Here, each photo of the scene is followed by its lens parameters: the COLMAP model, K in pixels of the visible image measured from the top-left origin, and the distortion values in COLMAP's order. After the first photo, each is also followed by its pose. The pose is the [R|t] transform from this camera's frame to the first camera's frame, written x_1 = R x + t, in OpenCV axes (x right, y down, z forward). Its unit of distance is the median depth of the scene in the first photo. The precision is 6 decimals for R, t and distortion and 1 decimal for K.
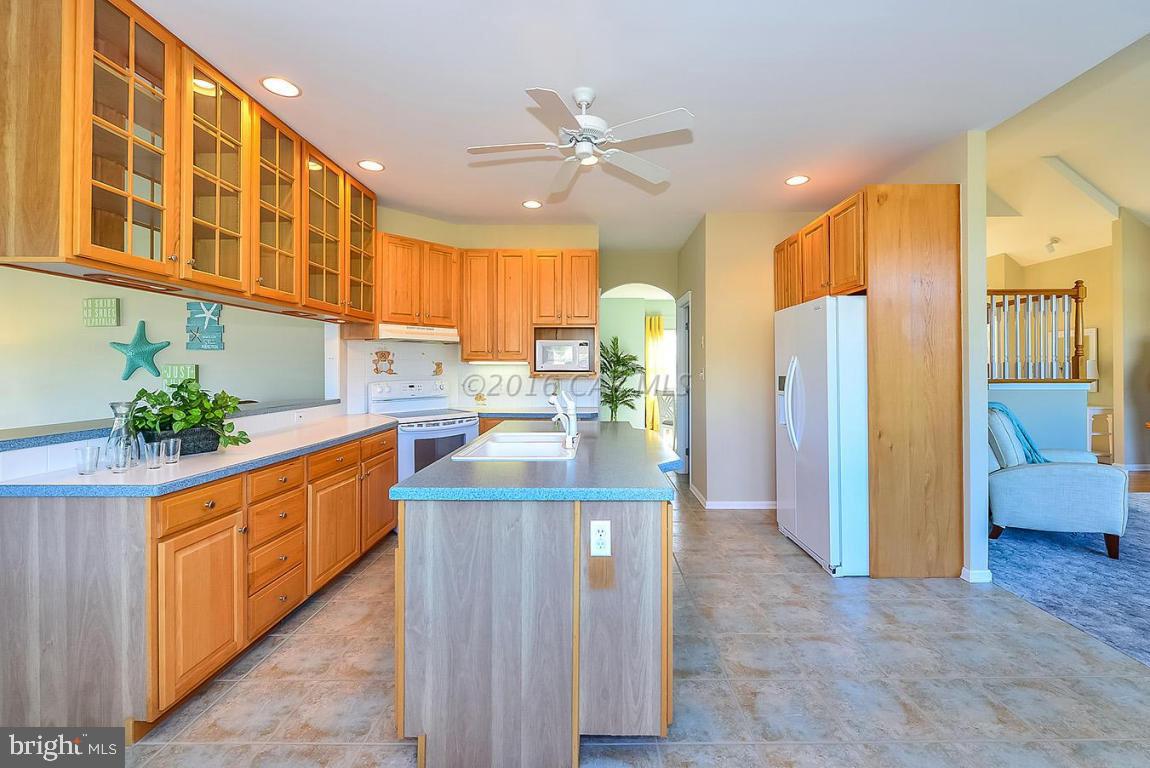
lens RADIAL K [[499.0, 0, 583.4], [0, 499.0, 372.5], [0, 0, 1]] dist [0.003472, -0.001768]
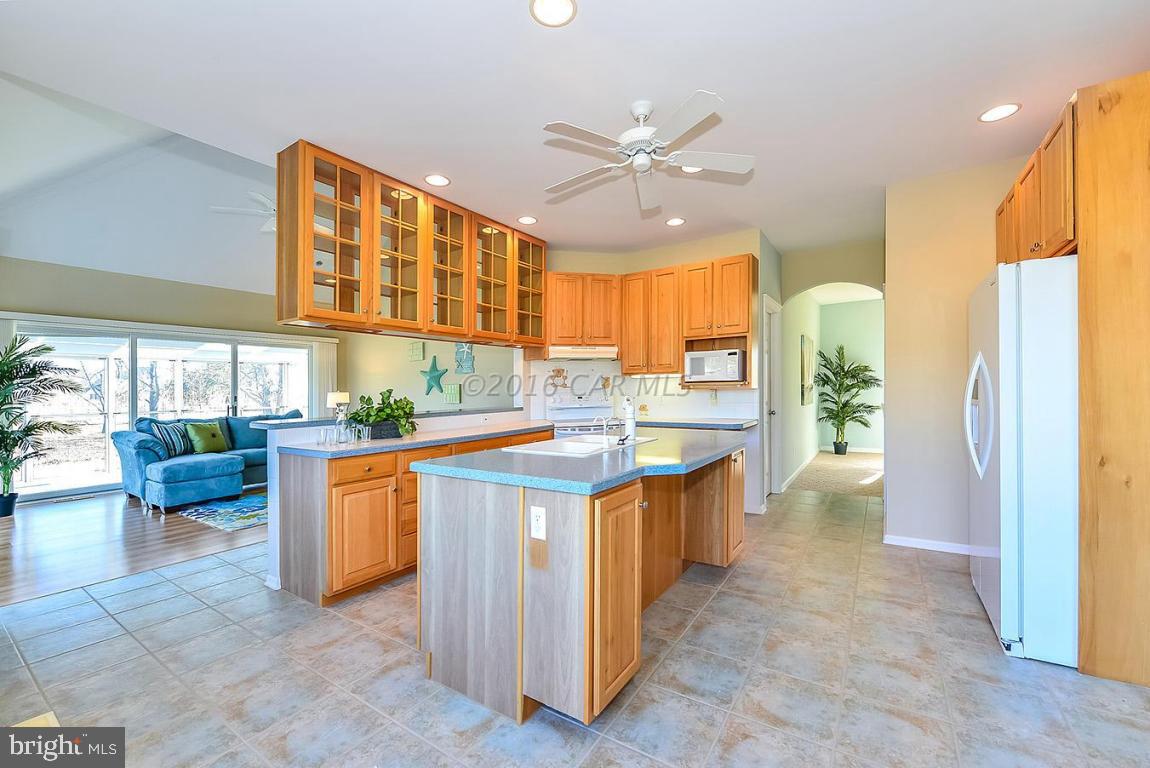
lens RADIAL K [[457.5, 0, 558.7], [0, 457.5, 393.5], [0, 0, 1]] dist [0.008414, -0.004409]
pose [[0.832799, -0.010074, -0.553484, 0.333420], [0.012879, 0.999916, 0.001178, 0.024720], [0.553426, -0.008110, 0.832859, 0.098639]]
